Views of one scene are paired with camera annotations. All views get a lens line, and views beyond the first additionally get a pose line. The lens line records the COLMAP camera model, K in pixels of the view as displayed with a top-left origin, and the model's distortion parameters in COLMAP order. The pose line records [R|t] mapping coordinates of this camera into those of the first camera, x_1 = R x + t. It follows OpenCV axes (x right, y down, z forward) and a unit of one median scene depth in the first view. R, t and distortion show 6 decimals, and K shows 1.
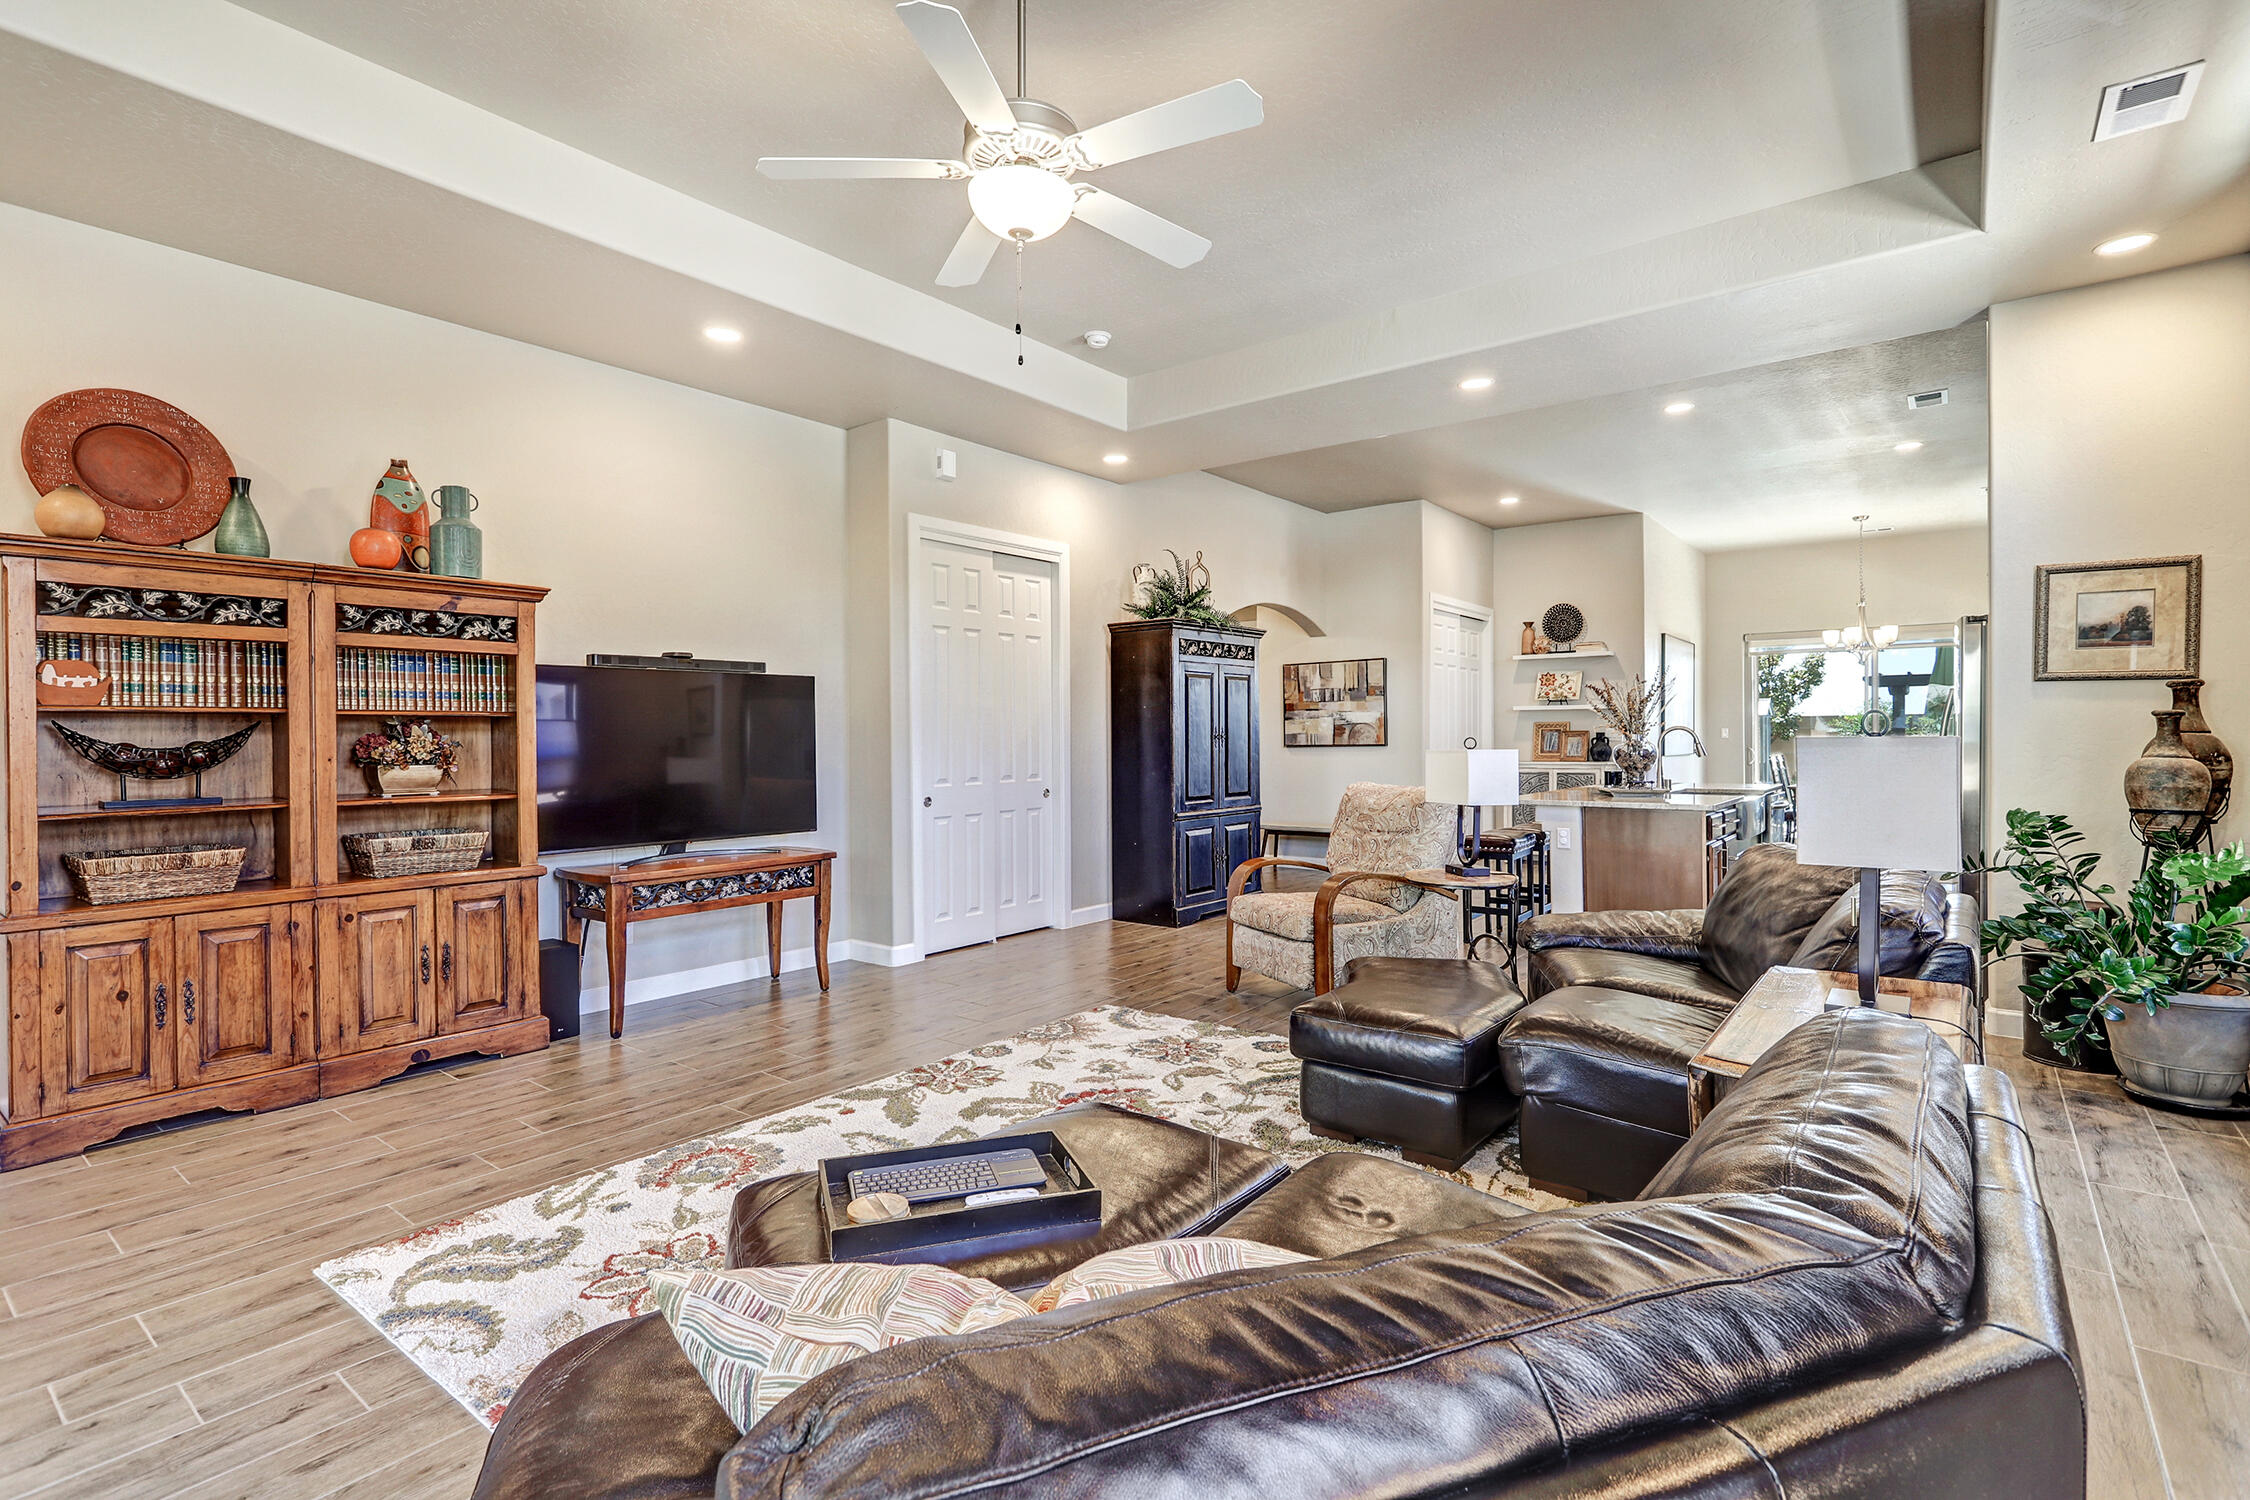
lens RADIAL K [[1076.0, 0, 1137.5], [0, 1076.0, 735.0], [0, 0, 1]] dist [-0.003559, -0.000448]
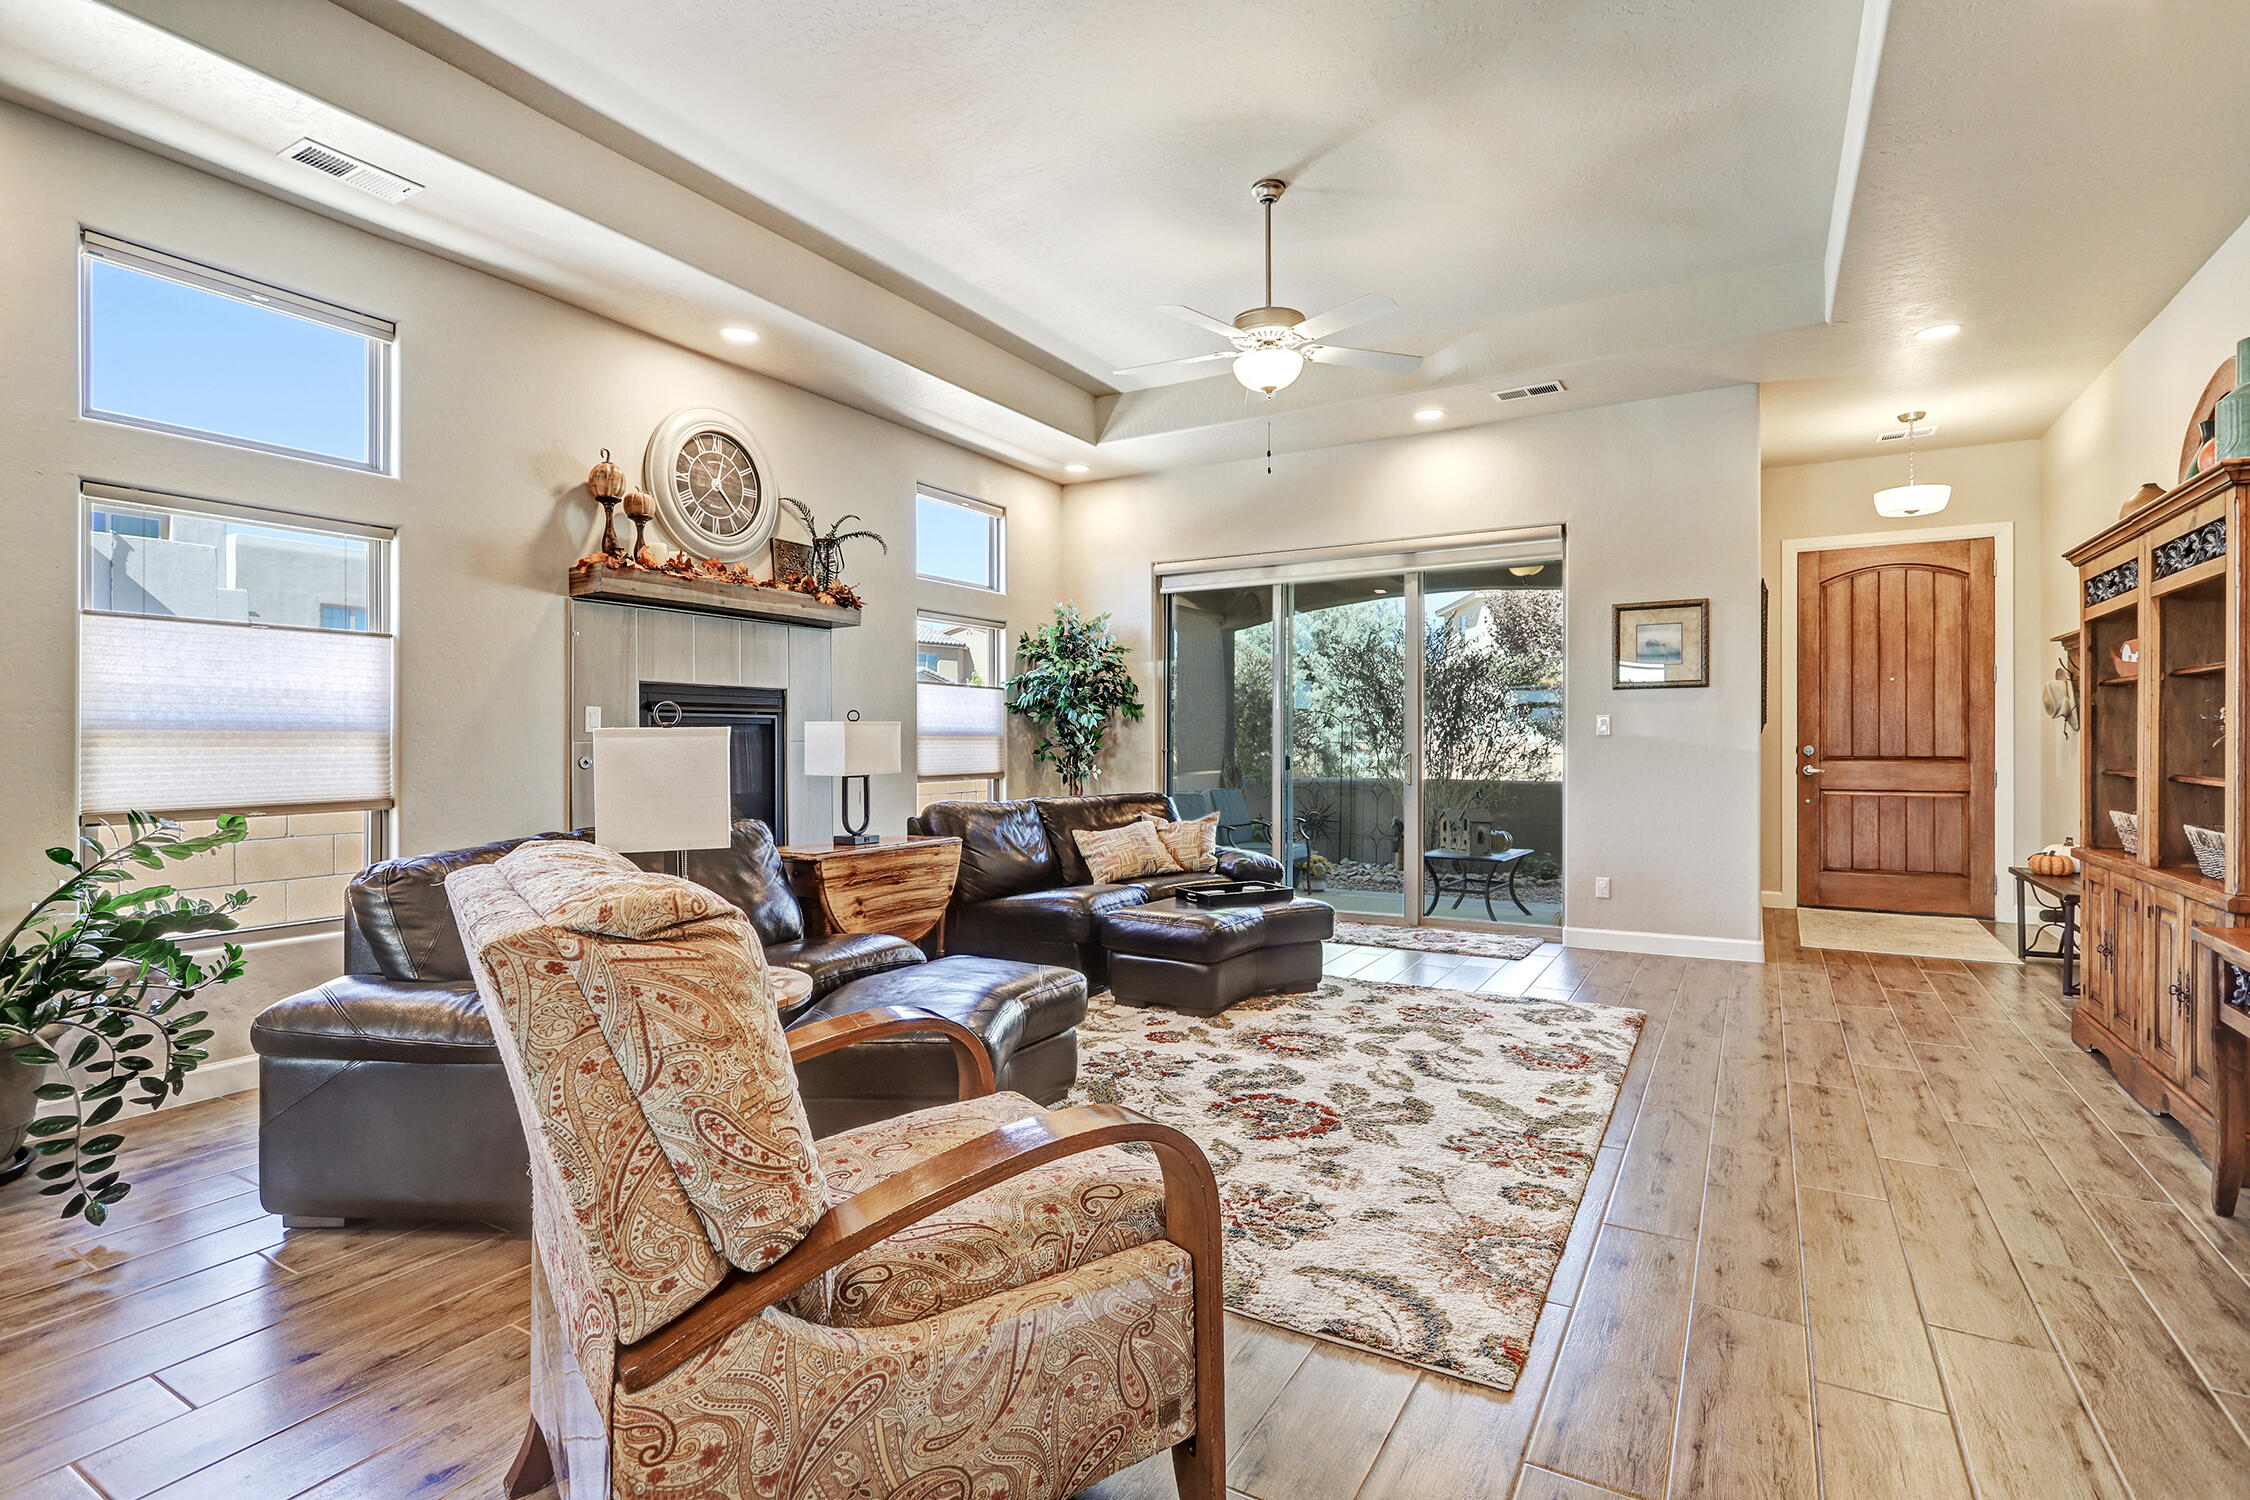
lens RADIAL K [[1075.7, 0, 1125.0], [0, 1075.7, 750.0], [0, 0, 1]] dist [0.000975, 0.000546]
pose [[-0.992755, 0.010565, -0.119691, 0.187182], [0.009444, 0.999906, 0.009929, 0.023363], [0.119784, 0.008727, -0.992762, 1.688558]]
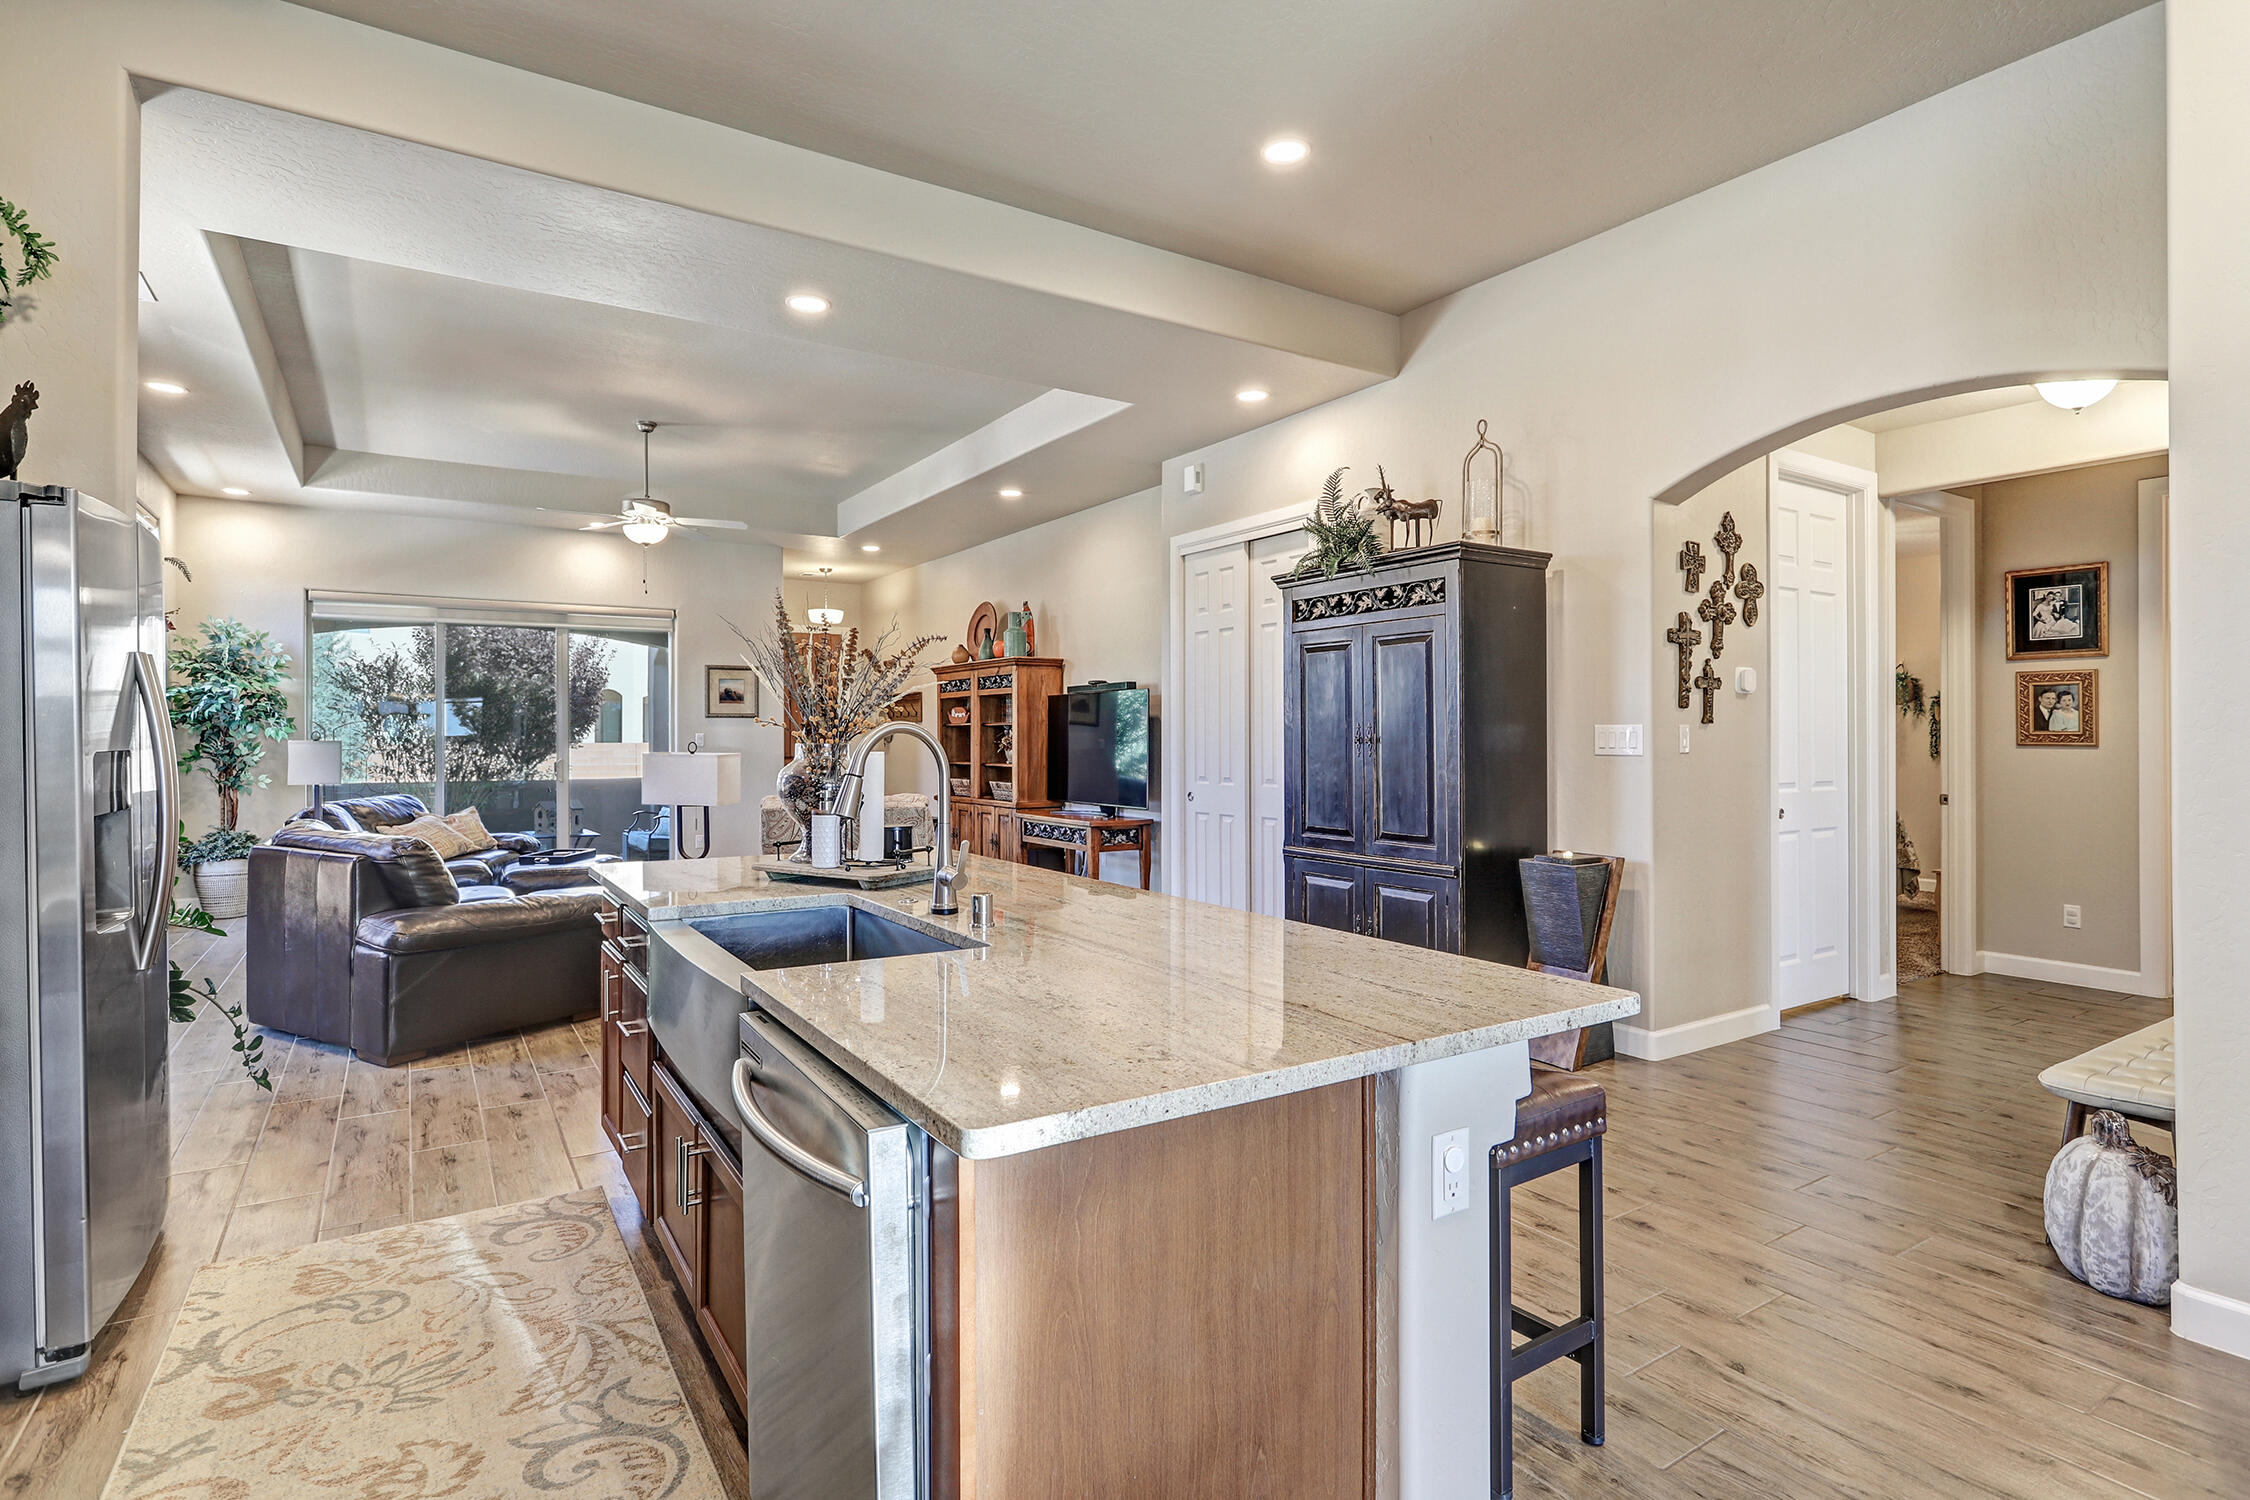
lens RADIAL K [[1142.3, 0, 1116.9], [0, 1142.3, 738.5], [0, 0, 1]] dist [-0.005275, -0.001151]
pose [[-0.342786, 0.009616, -0.939364, 1.391466], [0.004125, 0.999953, 0.008731, -0.010211], [0.939405, -0.000882, -0.342810, 2.023731]]
